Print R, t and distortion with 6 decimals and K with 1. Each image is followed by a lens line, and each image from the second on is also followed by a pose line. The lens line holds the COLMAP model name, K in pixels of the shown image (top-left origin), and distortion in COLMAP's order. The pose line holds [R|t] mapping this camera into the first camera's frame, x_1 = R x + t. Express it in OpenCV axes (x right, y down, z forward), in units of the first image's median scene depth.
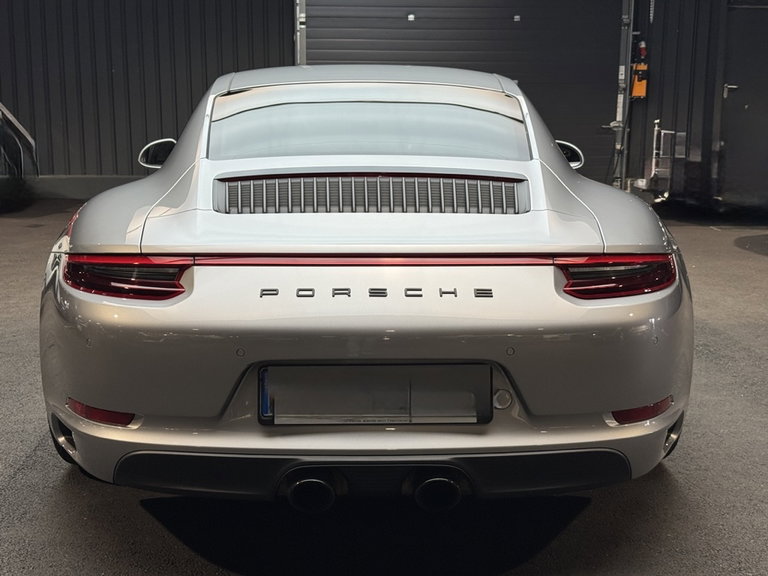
lens RADIAL K [[1052.7, 0, 383.9], [0, 1052.7, 290.4], [0, 0, 1]] dist [0.108328, 0.000000]
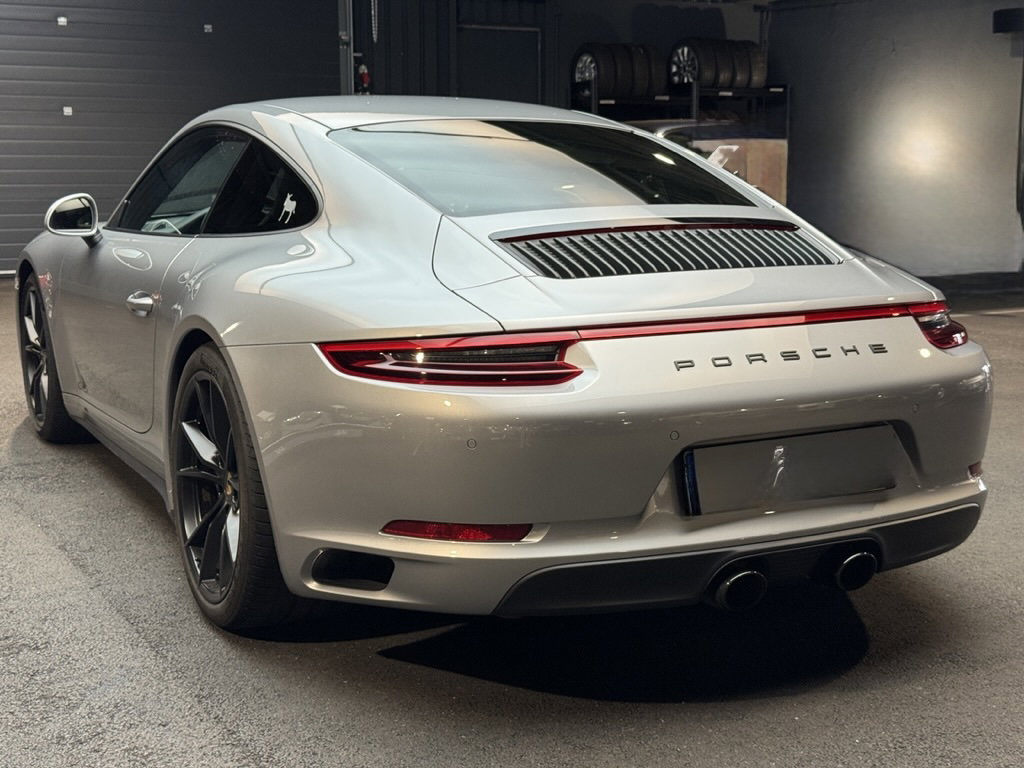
lens RADIAL K [[1403.6, 0, 514.9], [0, 1403.6, 394.7], [0, 0, 1]] dist [0.108328, 0.000000]
pose [[0.903997, -0.080829, 0.419829, -0.625270], [0.079792, 0.996610, 0.020064, -0.006587], [-0.420027, 0.015361, 0.907381, 0.007910]]
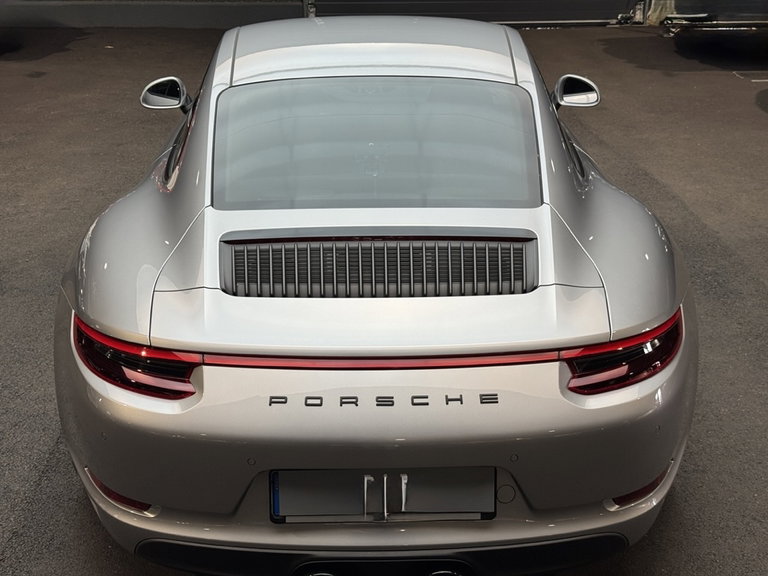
lens RADIAL K [[1052.7, 0, 383.1], [0, 1052.7, 295.5], [0, 0, 1]] dist [0.108328, 0.000000]
pose [[0.999926, -0.000751, -0.012131, 0.004392], [0.003298, 0.977421, 0.211275, -0.269637], [0.011698, -0.211299, 0.977351, 0.024253]]
